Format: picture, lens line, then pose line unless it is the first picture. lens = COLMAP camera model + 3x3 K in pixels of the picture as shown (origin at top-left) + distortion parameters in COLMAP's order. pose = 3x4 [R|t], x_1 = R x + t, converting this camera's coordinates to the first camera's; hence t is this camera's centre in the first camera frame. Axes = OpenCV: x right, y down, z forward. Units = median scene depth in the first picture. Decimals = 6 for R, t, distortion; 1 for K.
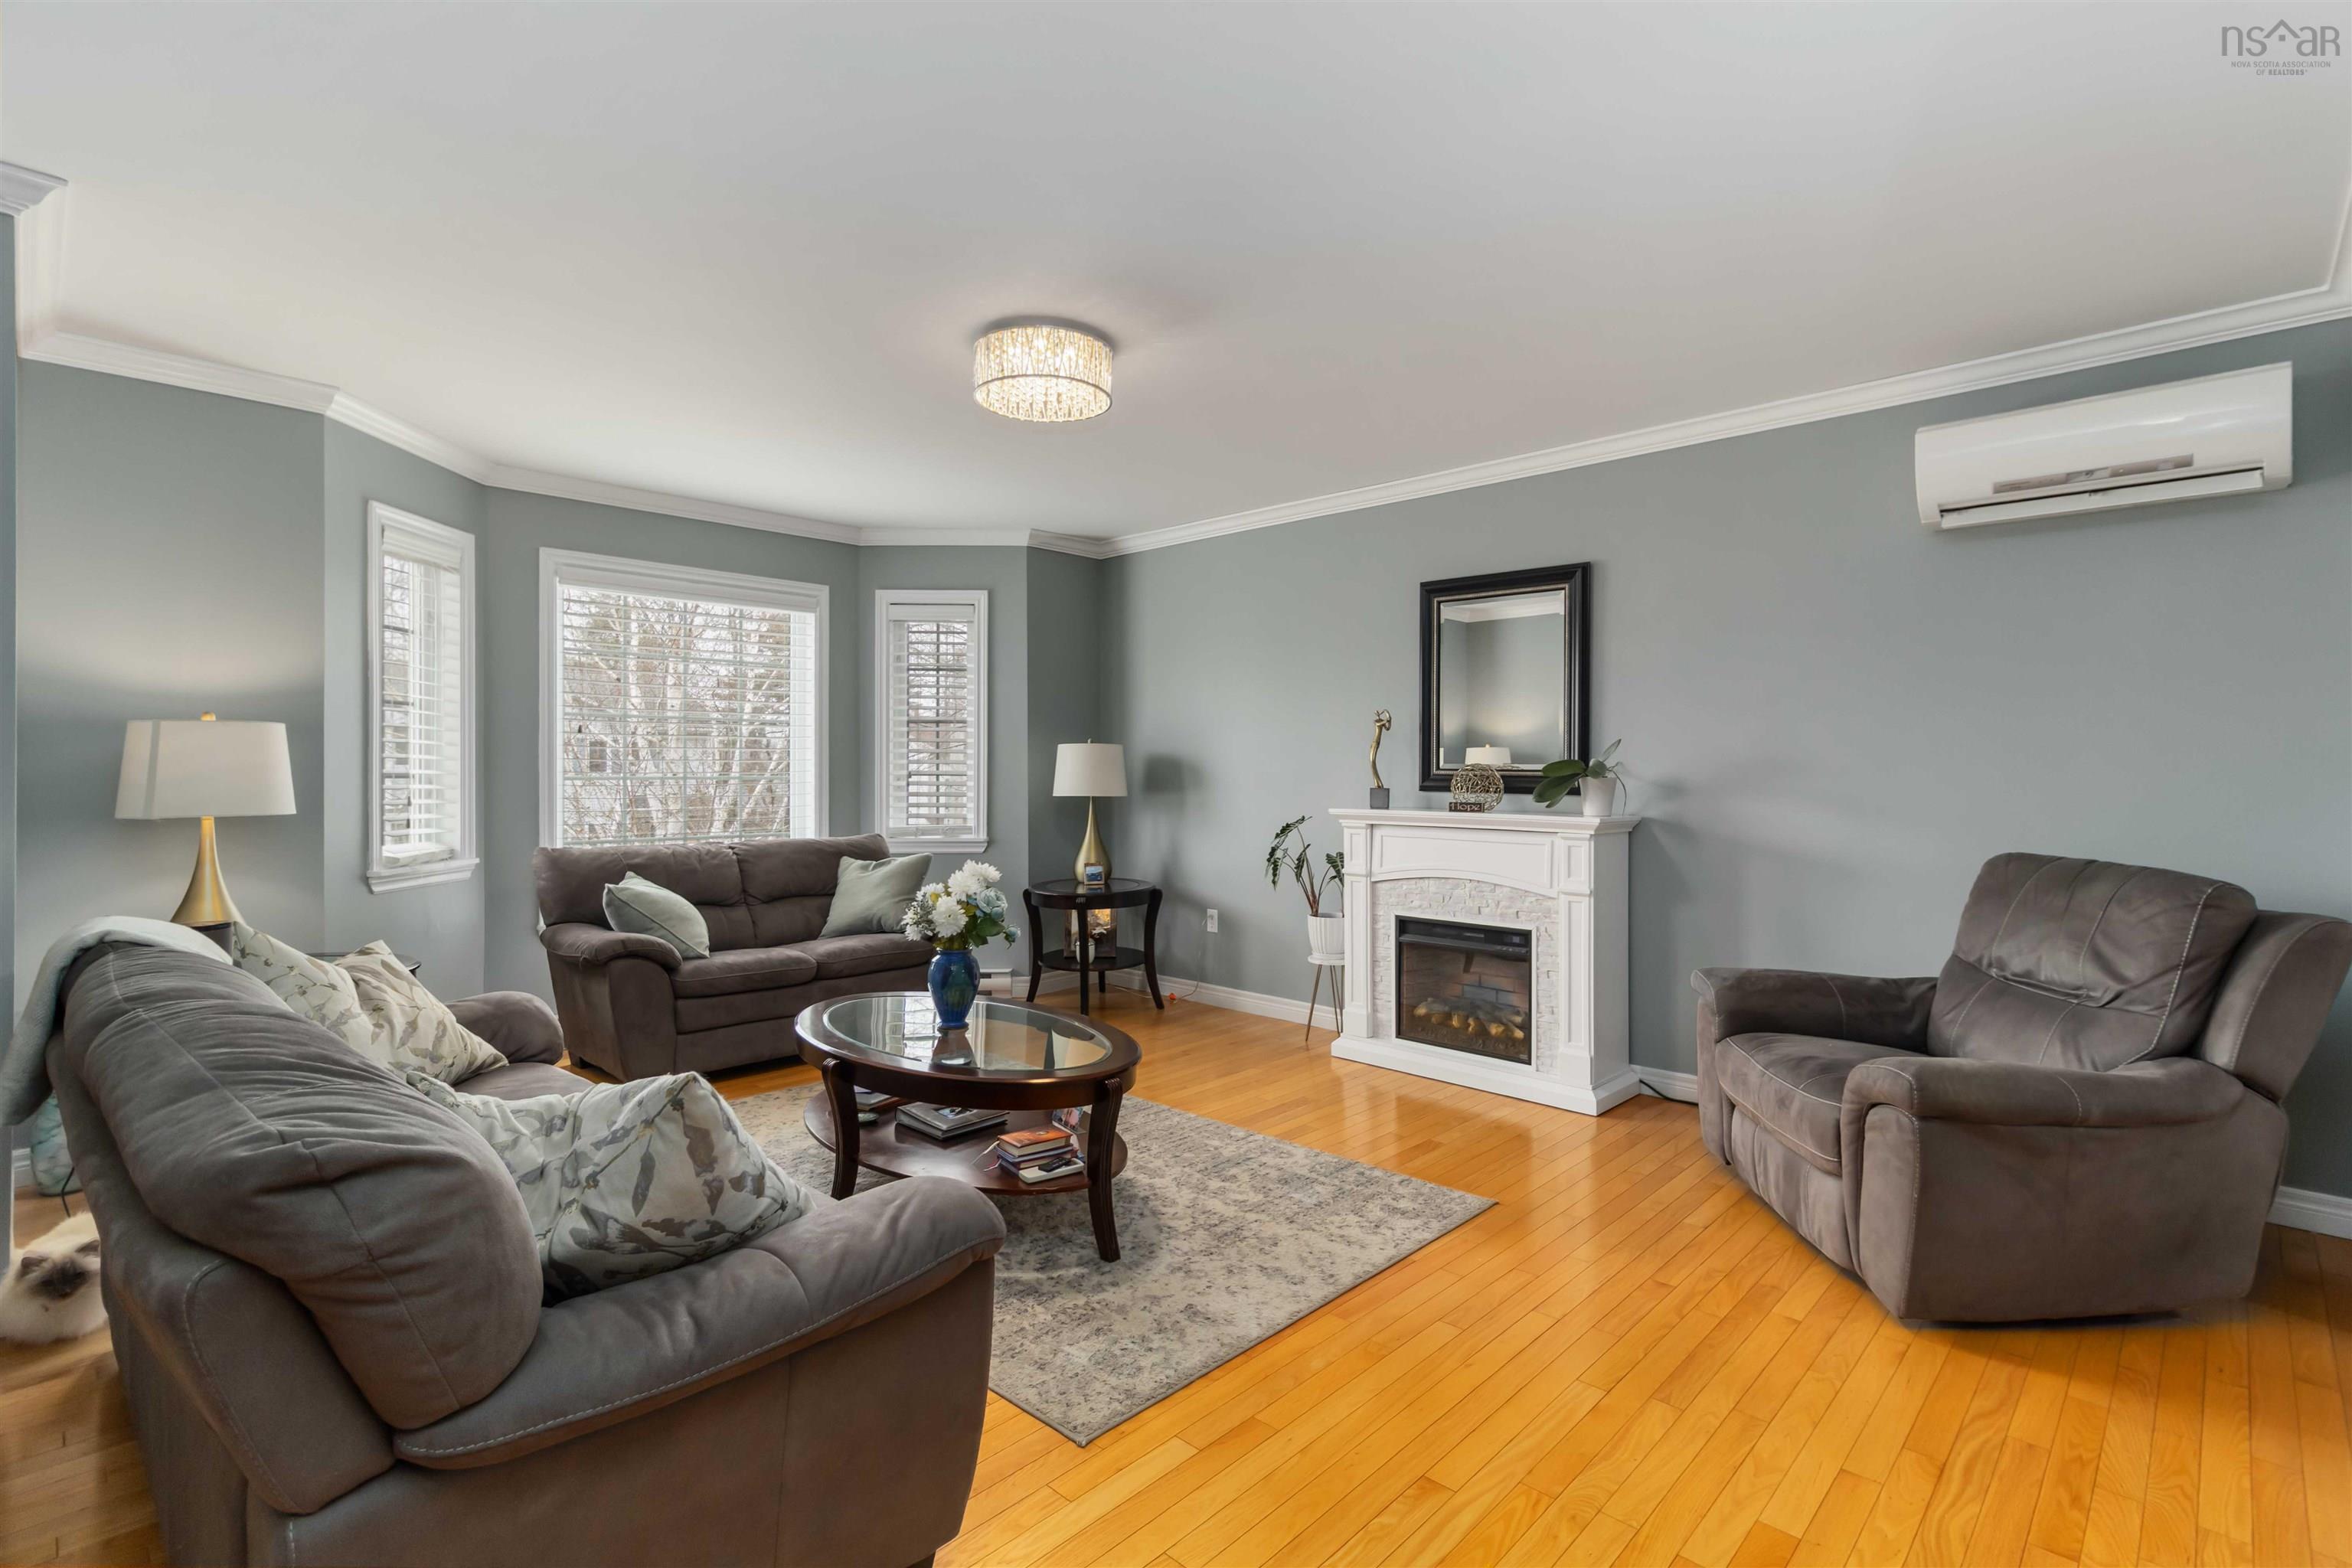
lens RADIAL K [[1093.8, 0, 1188.5], [0, 1093.8, 780.1], [0, 0, 1]] dist [0.008507, -0.000791]
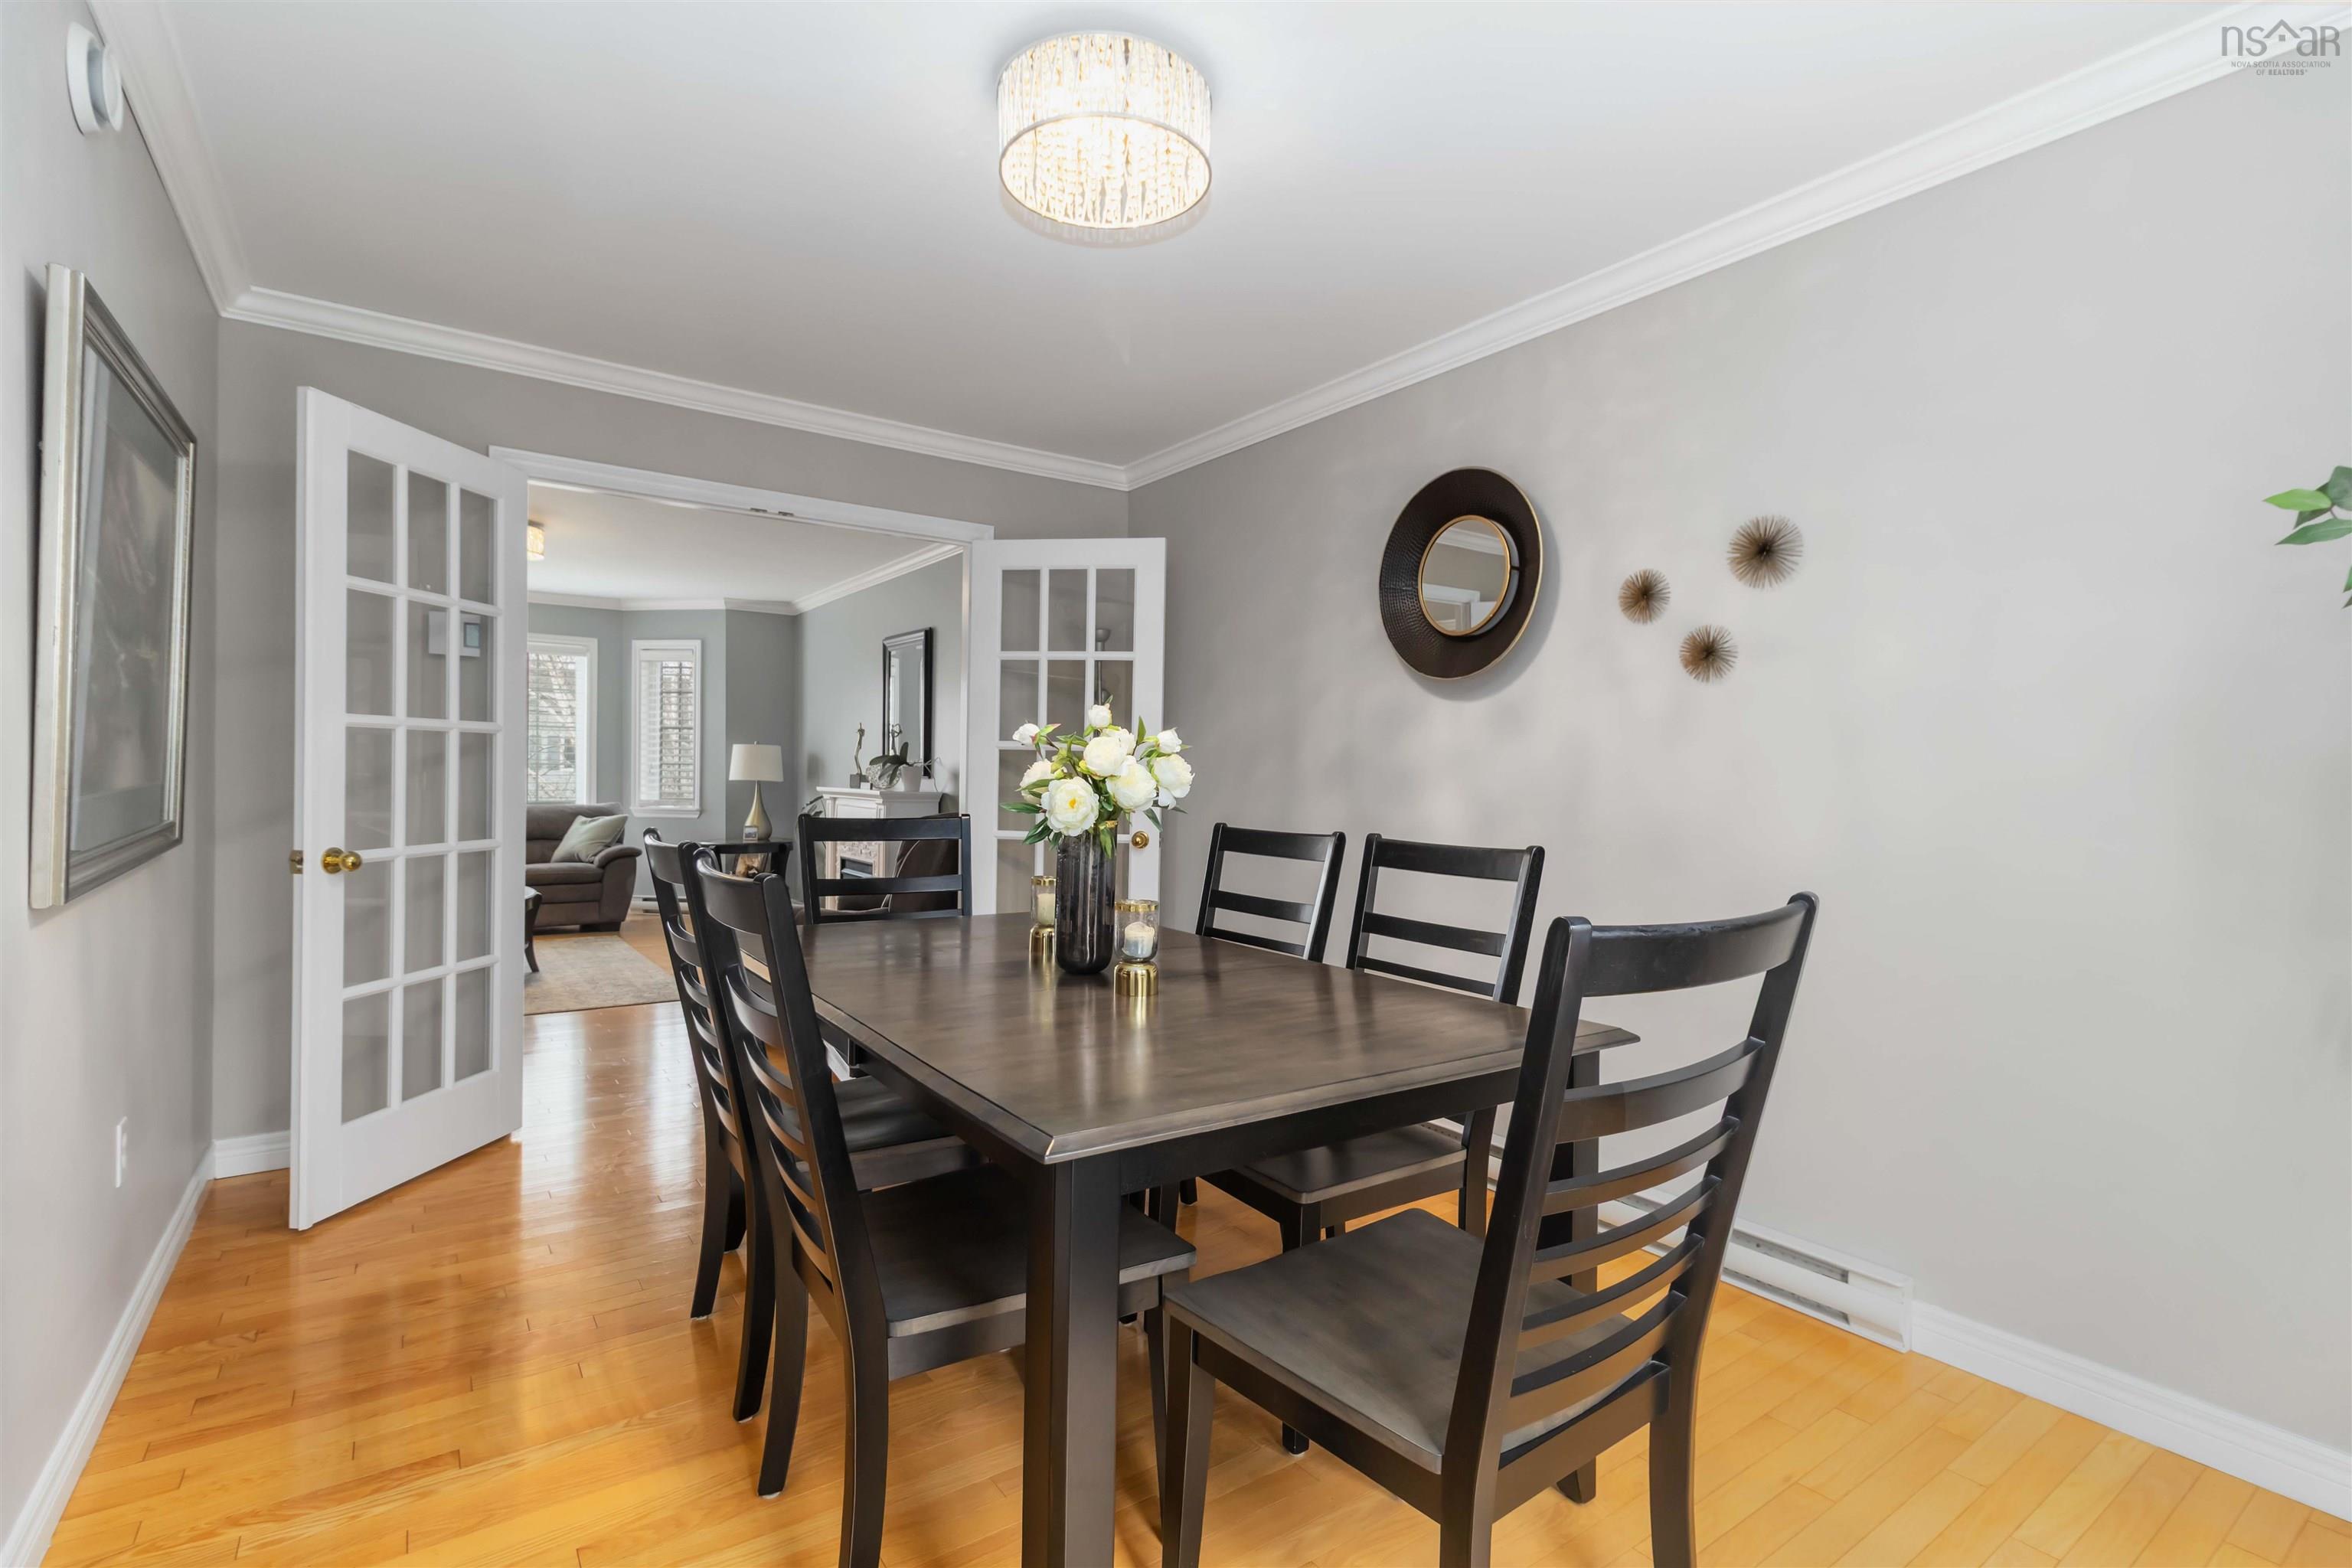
lens RADIAL K [[1093.8, 0, 1196.8], [0, 1093.8, 773.4], [0, 0, 1]] dist [0.008507, -0.000791]
pose [[0.981235, 0.012982, -0.192380, 0.942983], [-0.014781, 0.999859, -0.007919, 0.010880], [0.192251, 0.010614, 0.981288, -0.397925]]
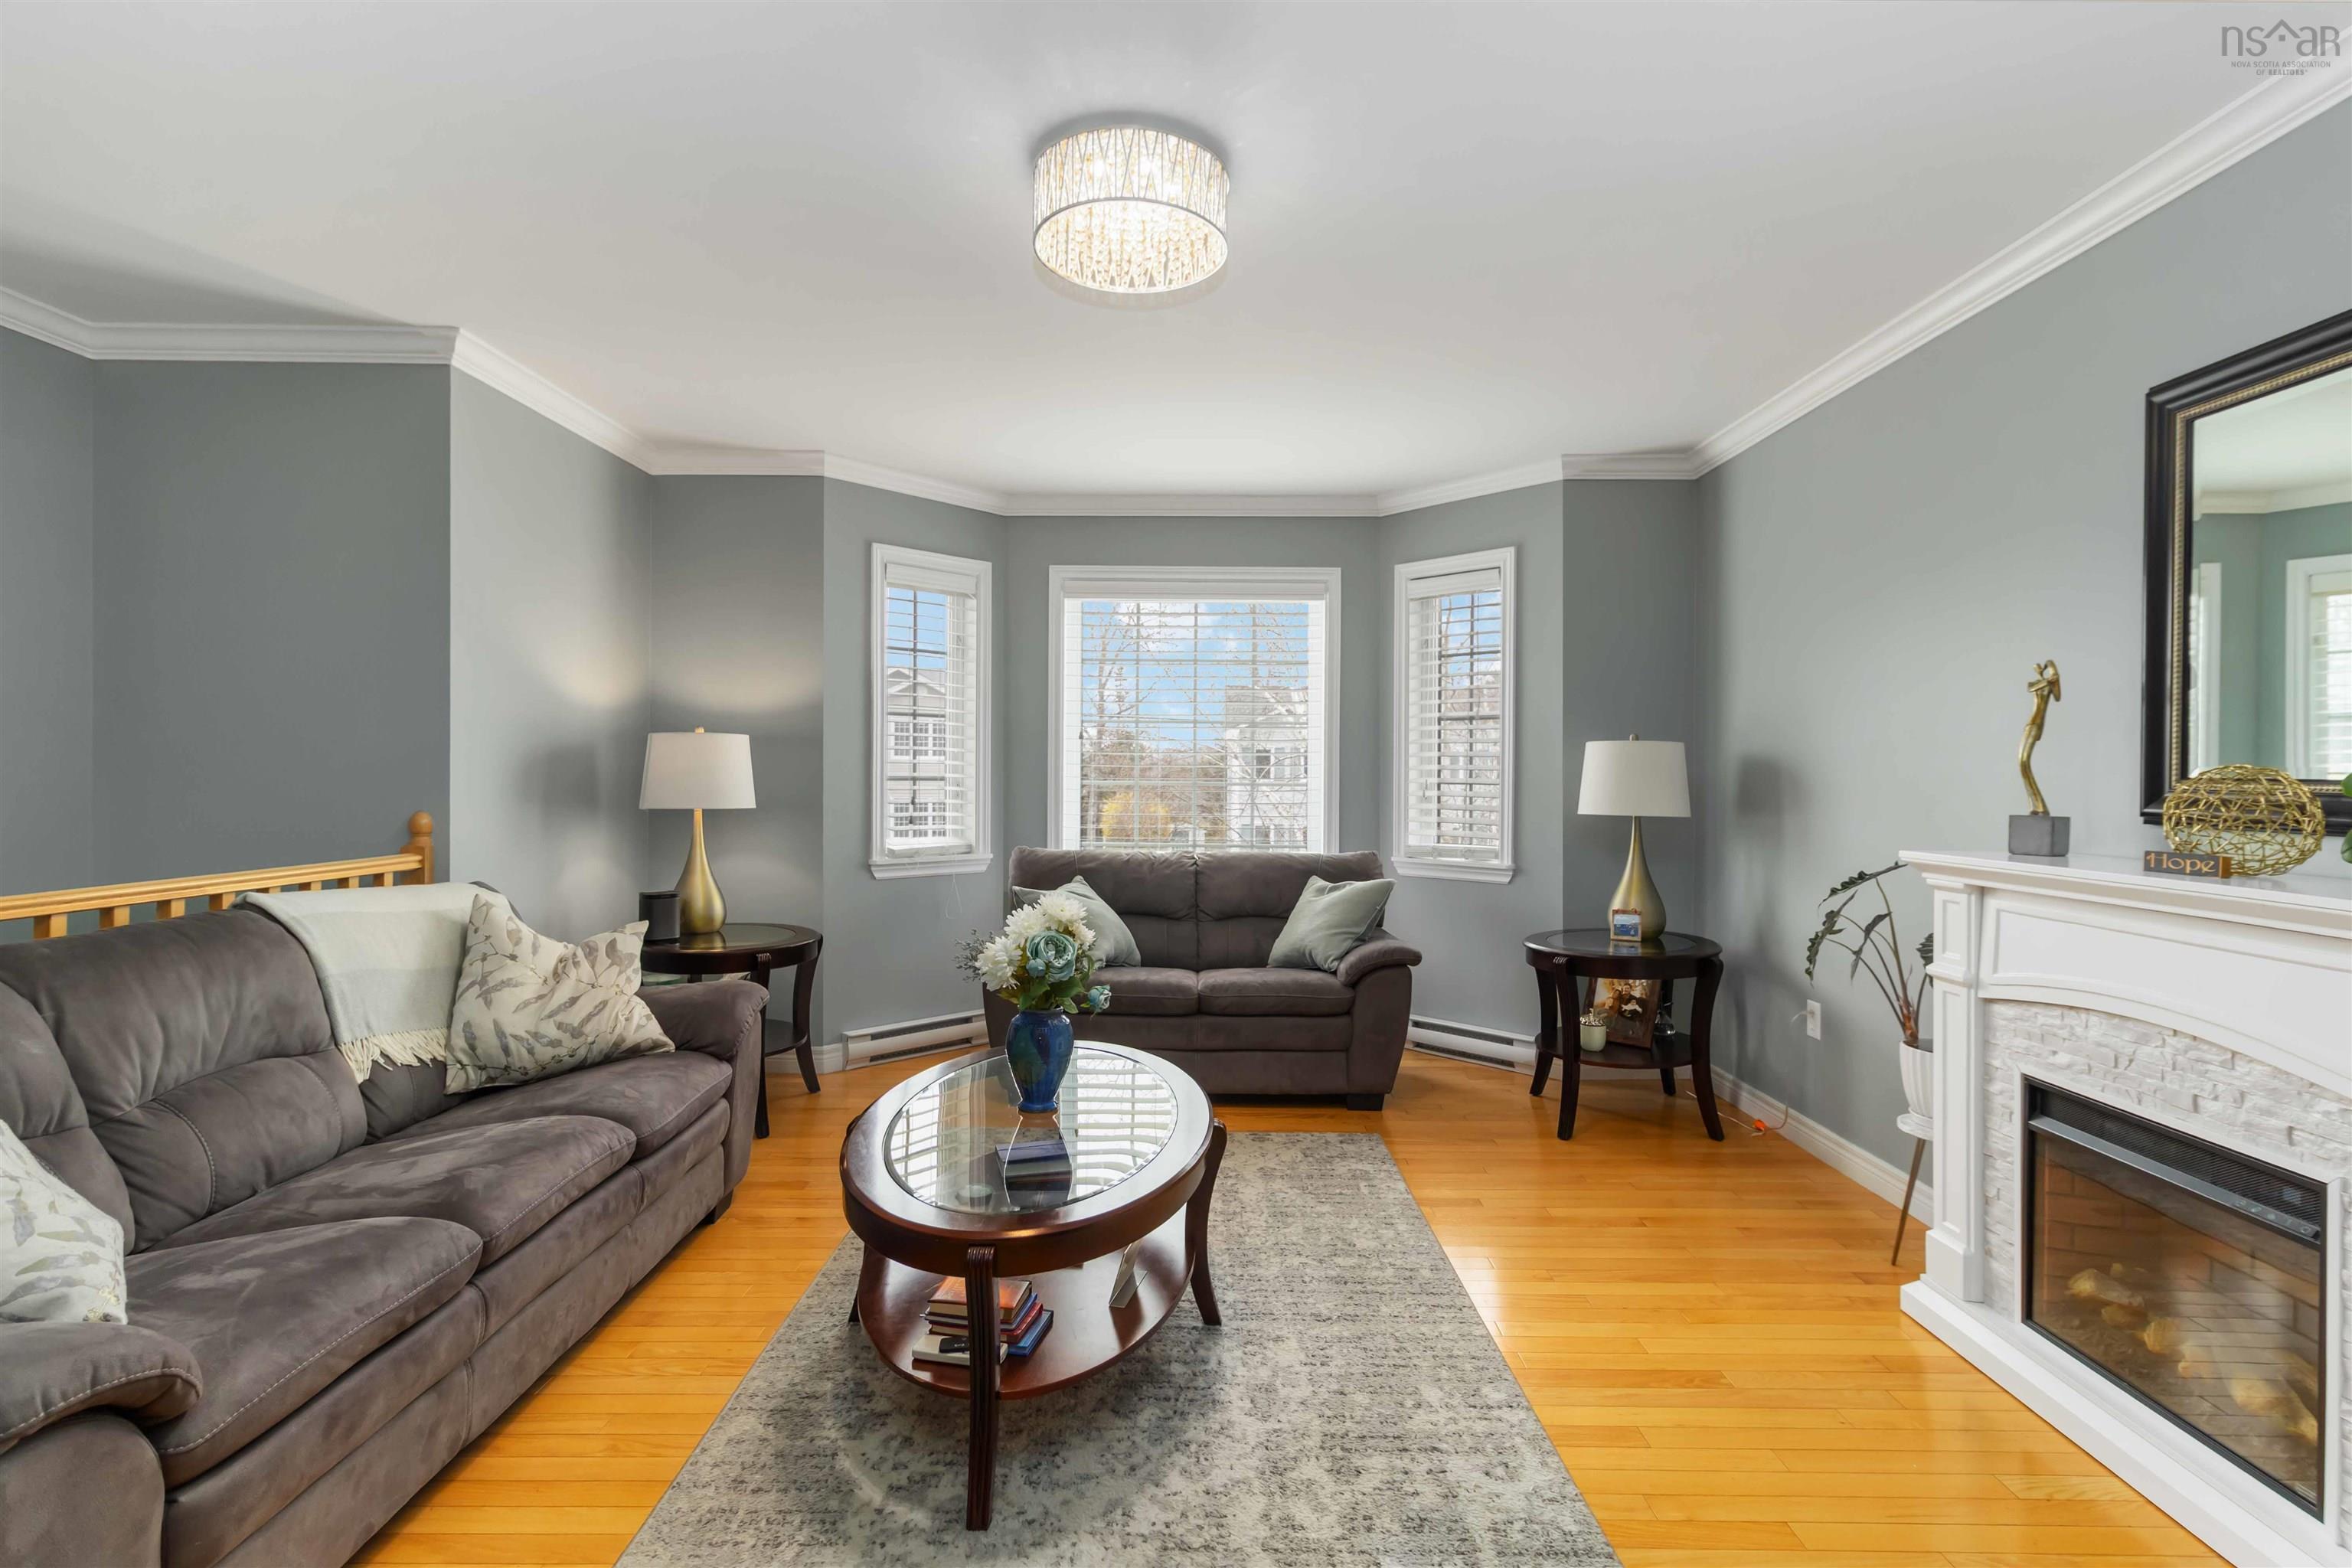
lens RADIAL K [[1093.8, 0, 1196.5], [0, 1093.8, 790.1], [0, 0, 1]] dist [0.008507, -0.000791]
pose [[0.684417, 0.013491, -0.728966, 0.285565], [-0.013340, 0.999893, 0.005981, -0.002427], [0.728969, 0.005630, 0.684524, 0.377987]]
